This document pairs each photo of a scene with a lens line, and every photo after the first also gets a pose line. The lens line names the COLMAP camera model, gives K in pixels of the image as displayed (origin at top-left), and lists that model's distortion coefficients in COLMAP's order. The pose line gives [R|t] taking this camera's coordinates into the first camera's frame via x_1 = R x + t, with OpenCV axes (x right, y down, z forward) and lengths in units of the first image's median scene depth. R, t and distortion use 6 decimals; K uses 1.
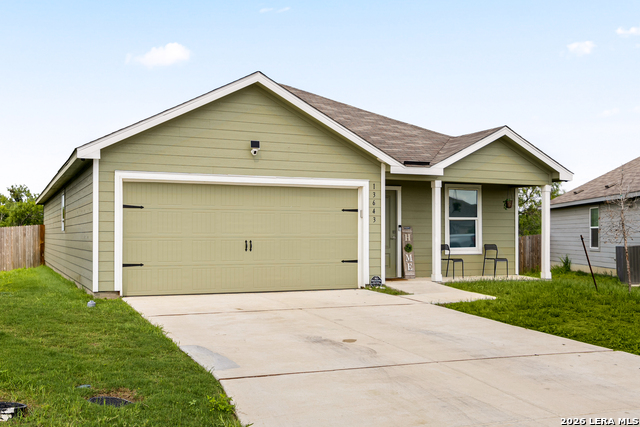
lens RADIAL K [[646.1, 0, 320.4], [0, 646.1, 211.4], [0, 0, 1]] dist [0.025919, 0.000000]
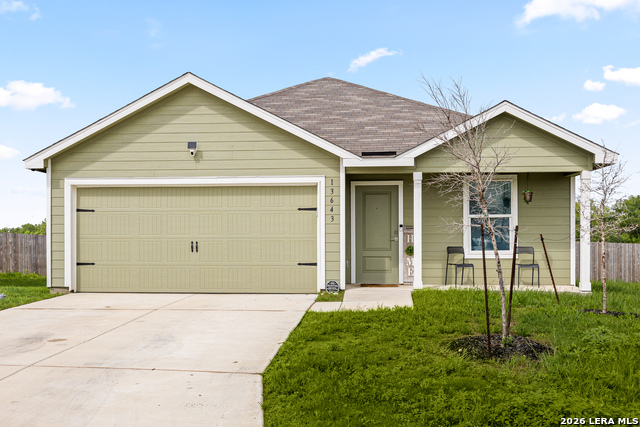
lens RADIAL K [[646.1, 0, 320.2], [0, 646.1, 217.6], [0, 0, 1]] dist [0.025919, 0.000000]
pose [[0.885828, -0.015405, -0.463758, 0.494810], [0.018600, 0.999824, 0.002316, 0.008622], [0.463641, -0.010677, 0.885959, 0.189579]]
